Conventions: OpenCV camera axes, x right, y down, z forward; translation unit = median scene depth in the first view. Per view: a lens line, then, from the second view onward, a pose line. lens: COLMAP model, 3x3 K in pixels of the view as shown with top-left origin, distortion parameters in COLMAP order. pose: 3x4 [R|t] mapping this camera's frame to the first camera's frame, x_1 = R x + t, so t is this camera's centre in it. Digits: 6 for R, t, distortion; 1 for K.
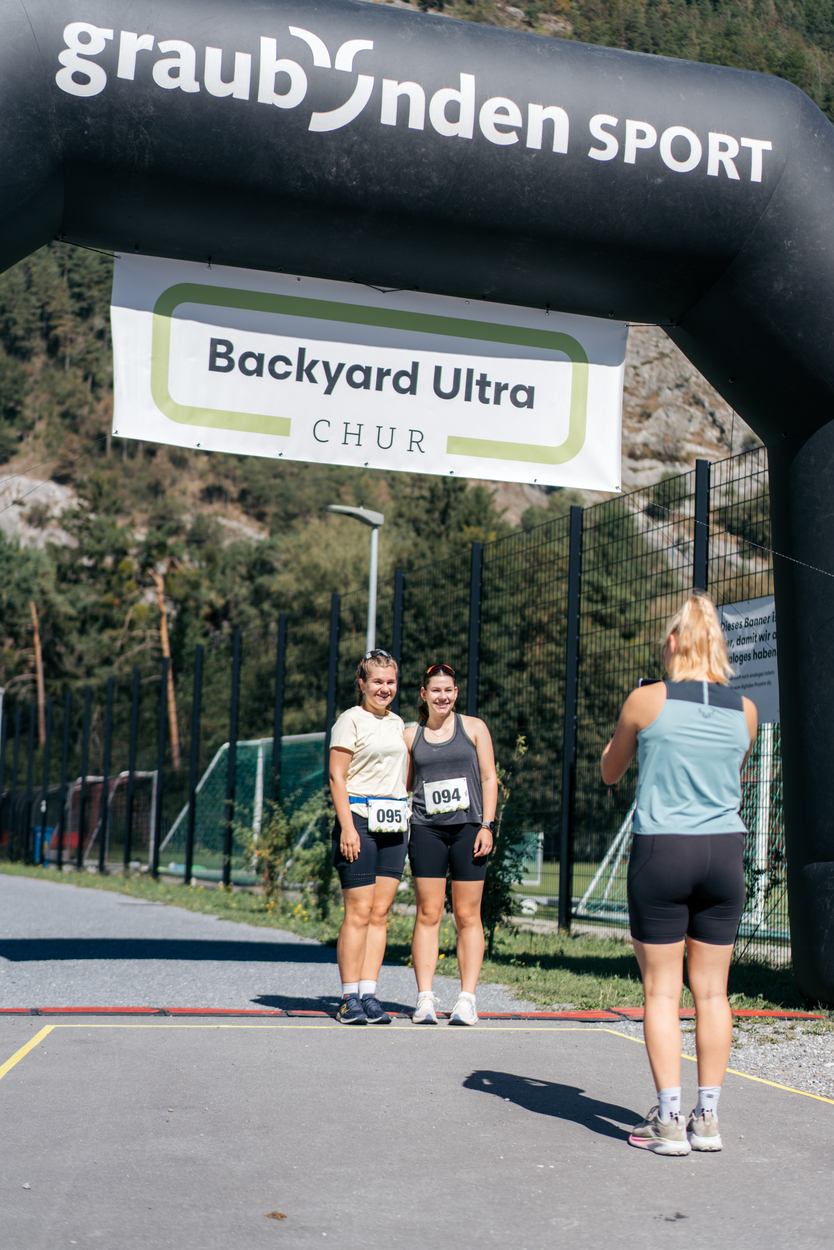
lens RADIAL K [[1952.1, 0, 417.0], [0, 1952.1, 625.0], [0, 0, 1]] dist [-0.340210, 5.824535]
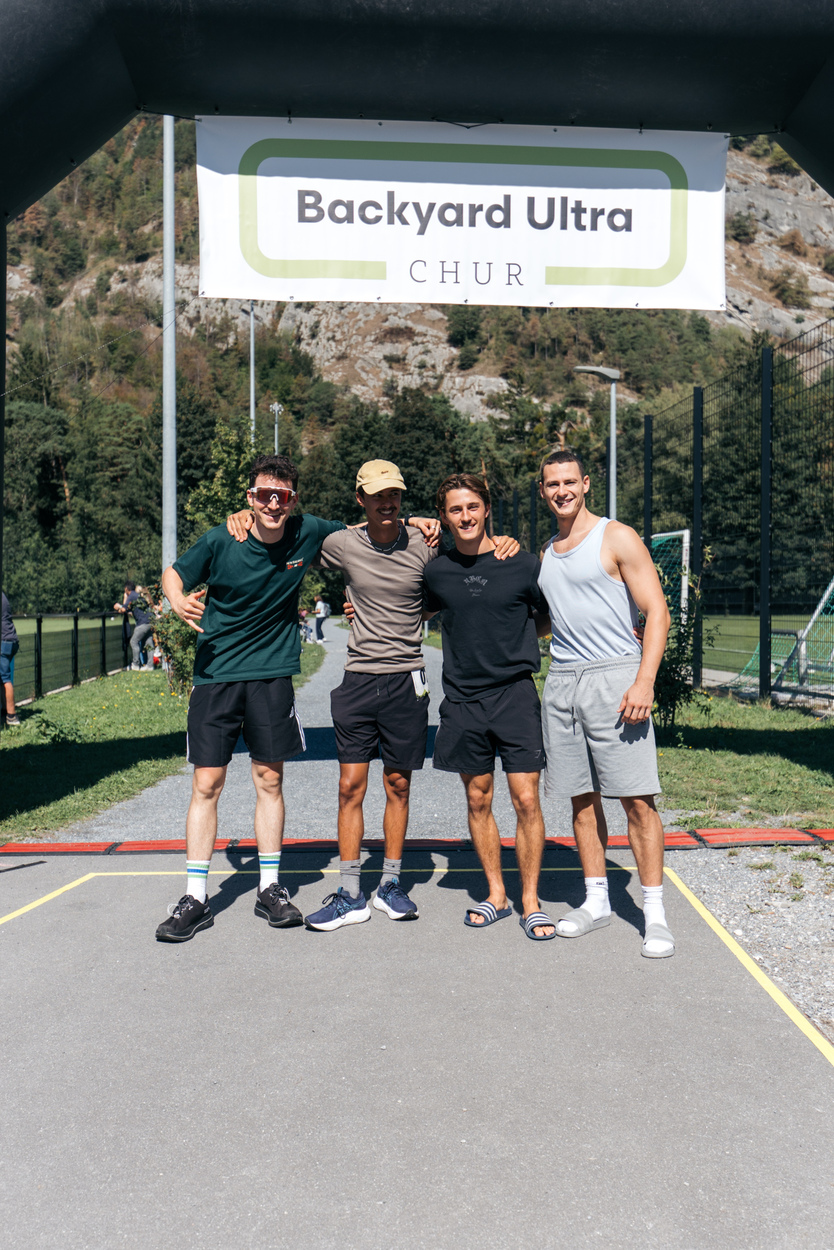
lens RADIAL K [[1285.2, 0, 417.0], [0, 1285.2, 625.0], [0, 0, 1]] dist [-0.159385, 0.527542]
pose [[0.965735, -0.037193, -0.256849, 0.116328], [0.068459, 0.991133, 0.113879, 0.011593], [0.250336, -0.127561, 0.959719, 0.300396]]
